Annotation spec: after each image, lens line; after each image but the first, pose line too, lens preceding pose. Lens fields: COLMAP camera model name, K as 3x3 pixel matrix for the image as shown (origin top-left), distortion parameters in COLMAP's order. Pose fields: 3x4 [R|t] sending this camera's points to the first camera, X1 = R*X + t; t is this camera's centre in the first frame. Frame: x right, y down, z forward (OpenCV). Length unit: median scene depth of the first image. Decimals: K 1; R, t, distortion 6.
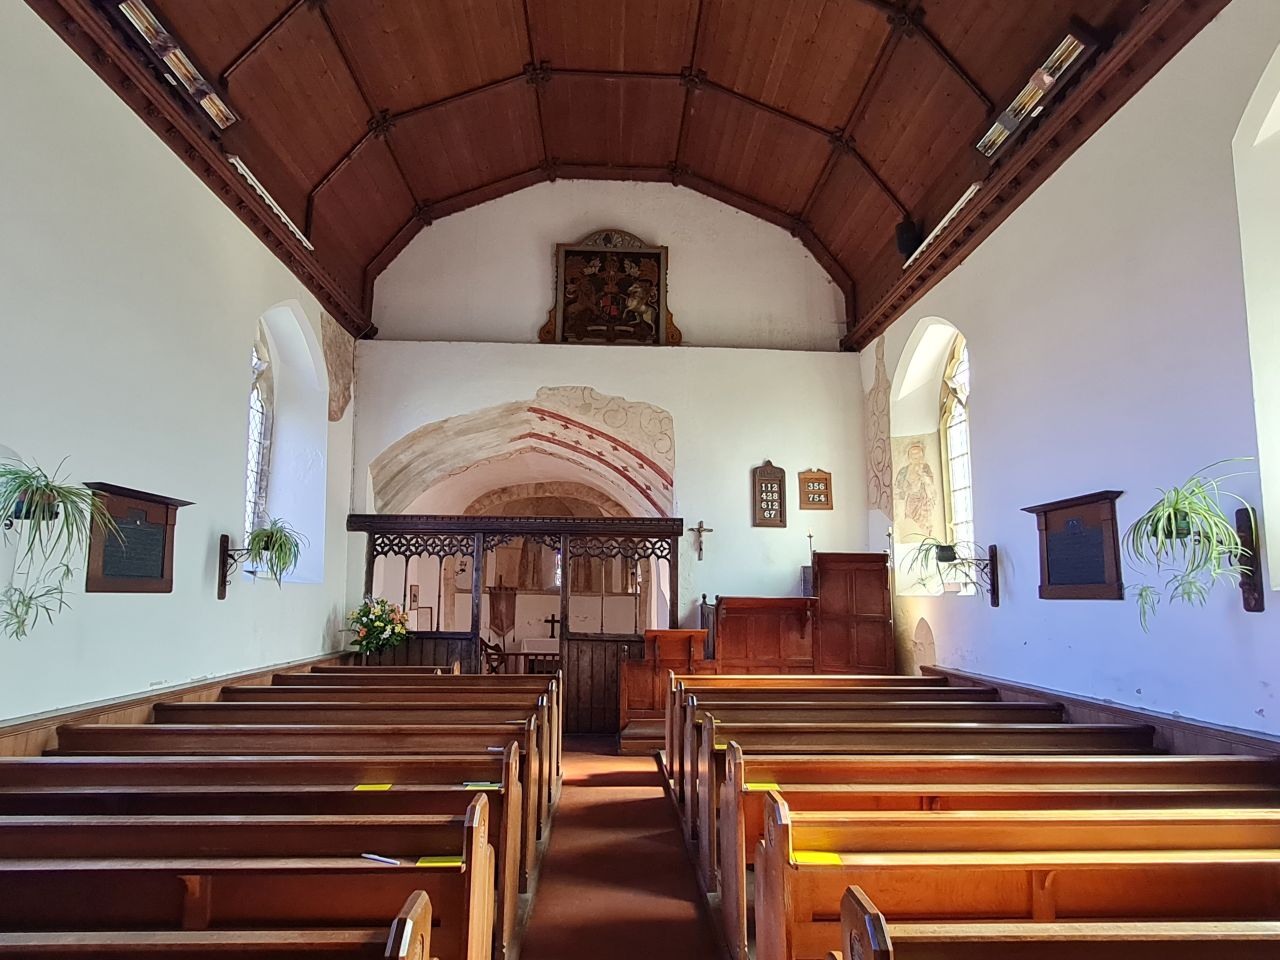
lens RADIAL K [[710.7, 0, 633.8], [0, 710.7, 487.4], [0, 0, 1]] dist [0.002298, 0.002175]
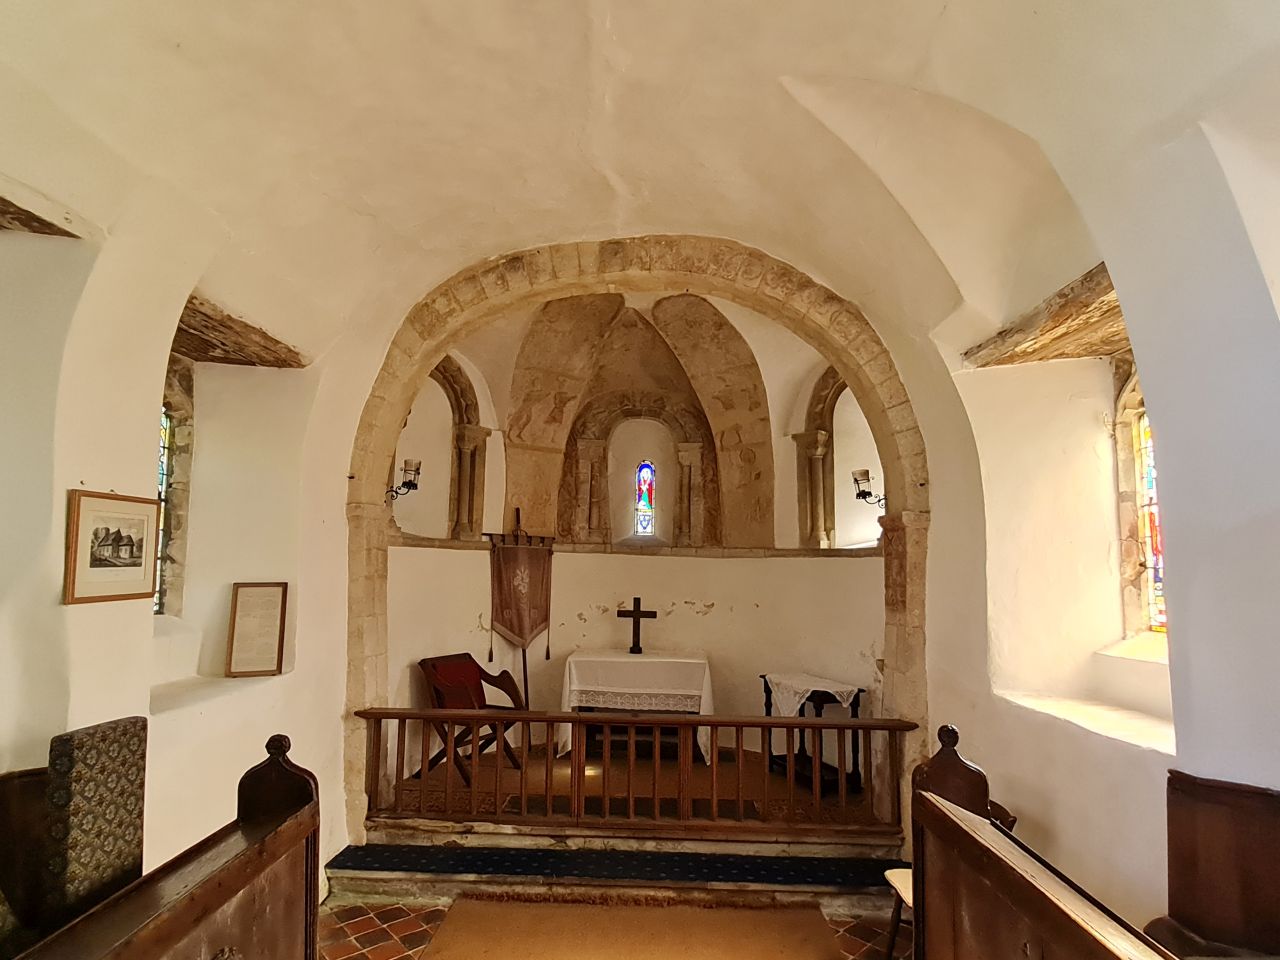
lens RADIAL K [[710.7, 0, 633.8], [0, 710.7, 487.4], [0, 0, 1]] dist [0.002298, 0.002175]
pose [[0.998326, 0.000207, -0.057831, -0.145669], [0.002329, 0.999039, 0.043770, 0.148286], [0.057785, -0.043832, 0.997366, 0.918098]]
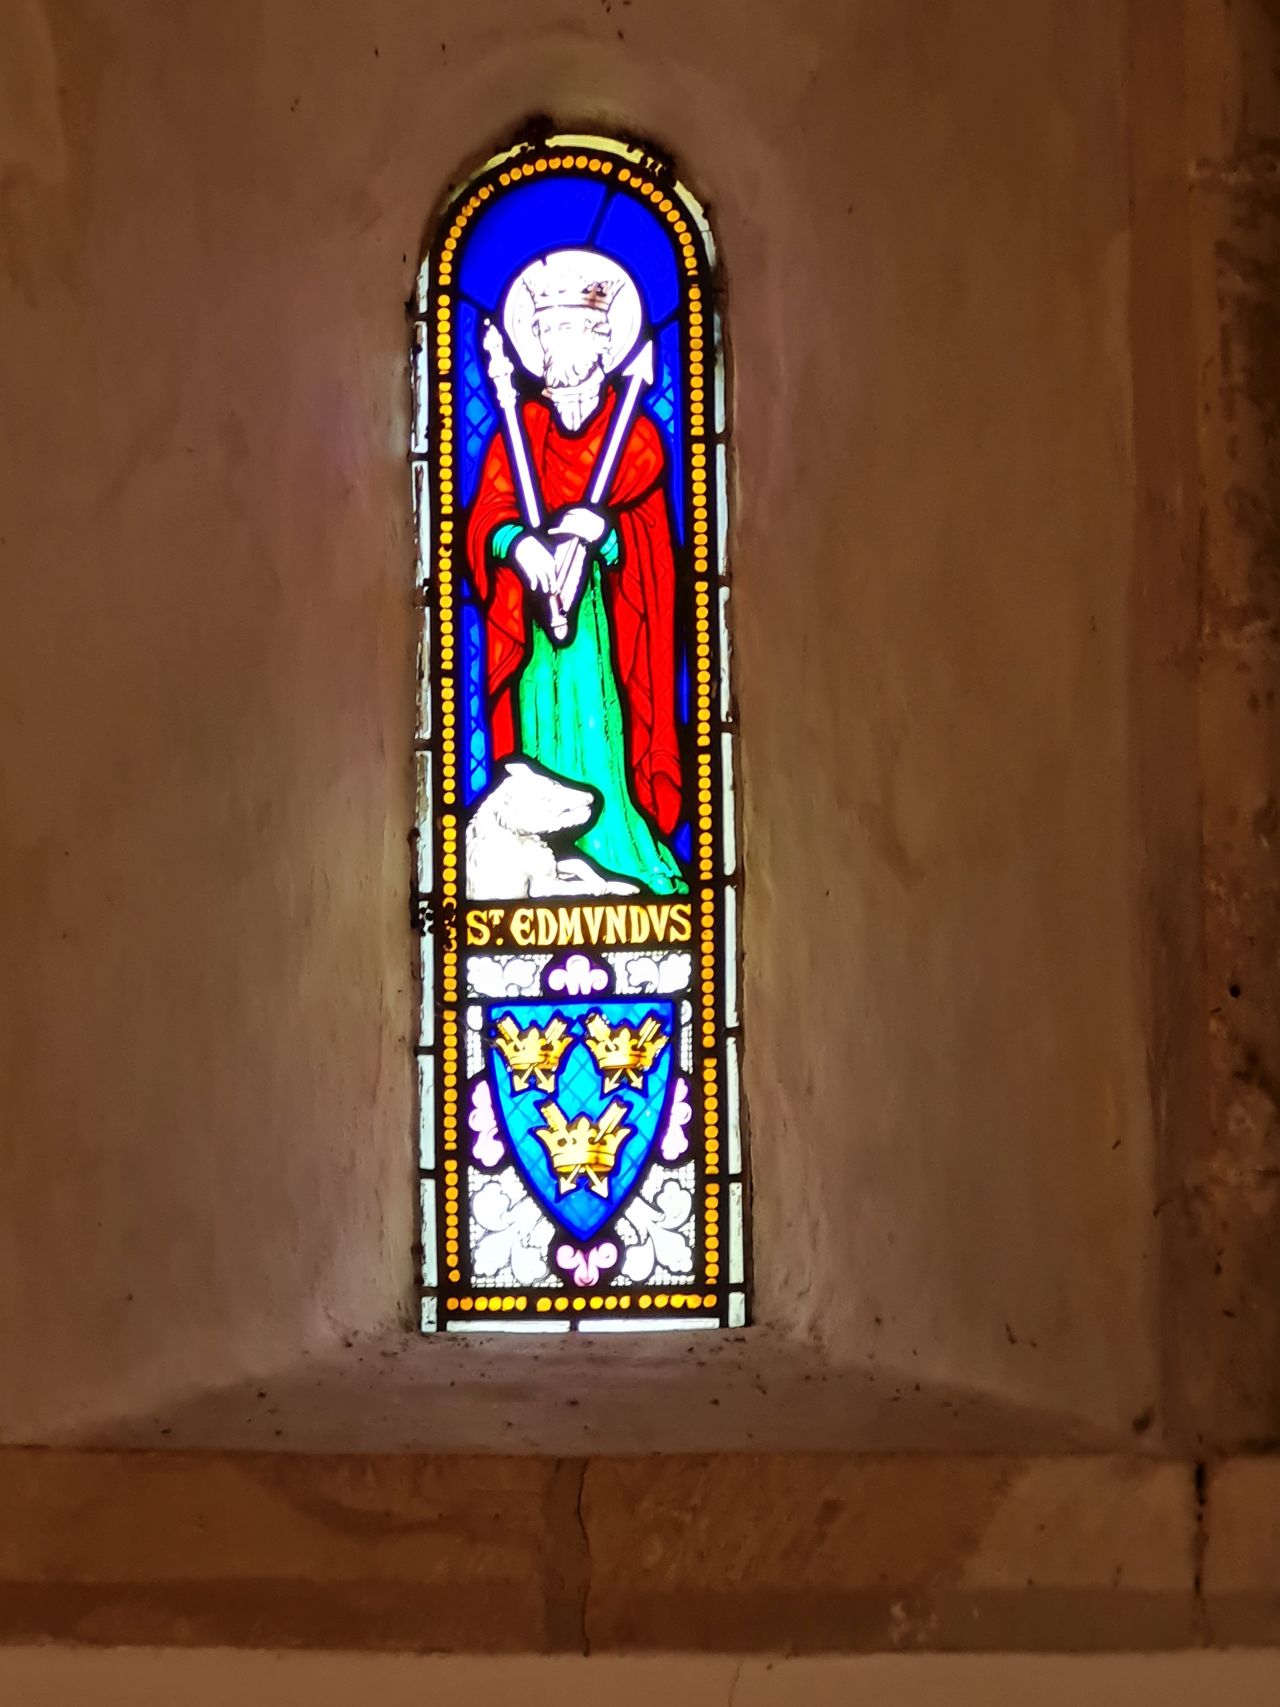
lens RADIAL K [[4490.9, 0, 640.0], [0, 4490.9, 853.5], [0, 0, 1]] dist [0.044993, 0.476762]
pose [[0.999412, -0.034191, -0.002644, -0.175576], [0.033931, 0.997098, -0.068149, 0.228168], [0.004966, 0.068019, 0.997672, 1.436736]]
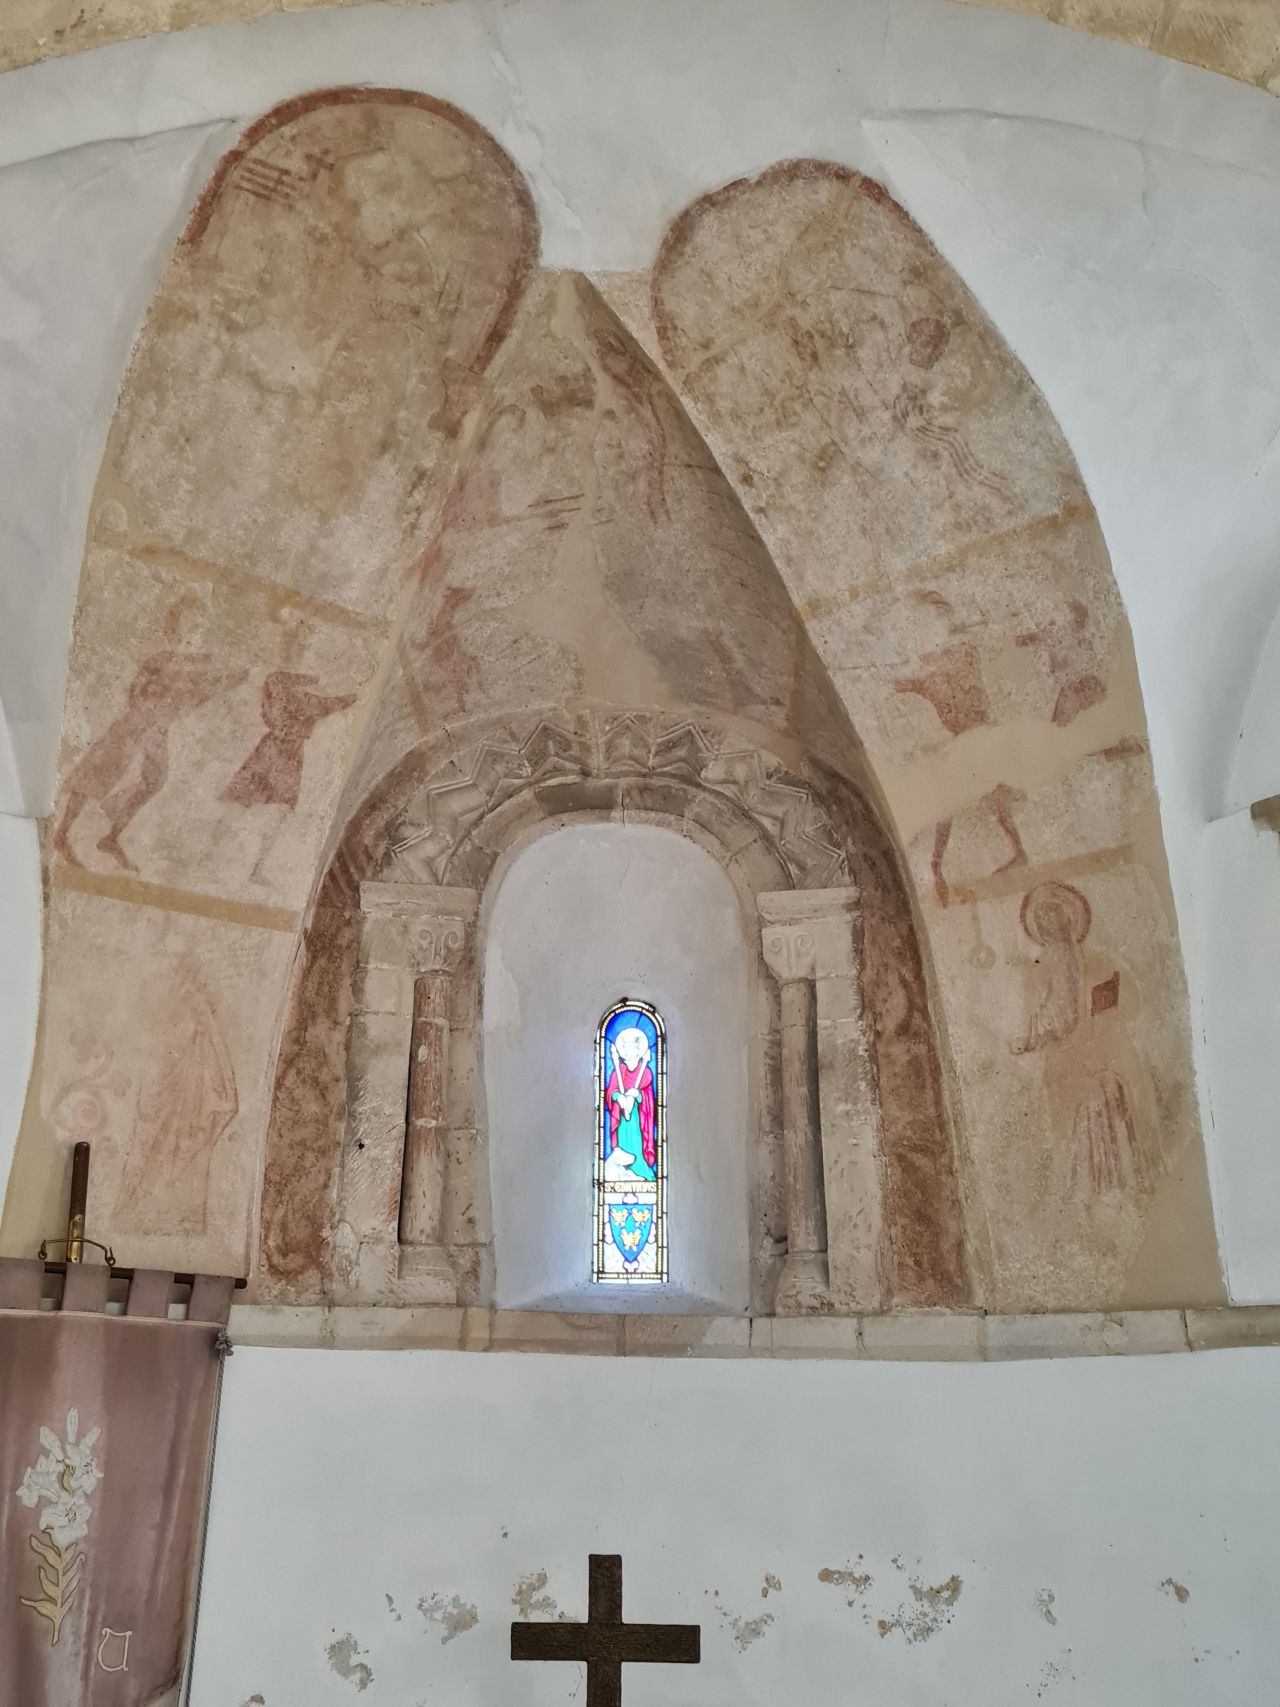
lens RADIAL K [[1589.3, 0, 617.7], [0, 1589.3, 857.7], [0, 0, 1]] dist [0.040664, -0.005144]
pose [[0.998986, -0.023457, -0.038428, -0.163762], [0.015121, 0.978776, -0.204373, 0.212666], [0.042406, 0.203585, 0.978139, 1.253183]]
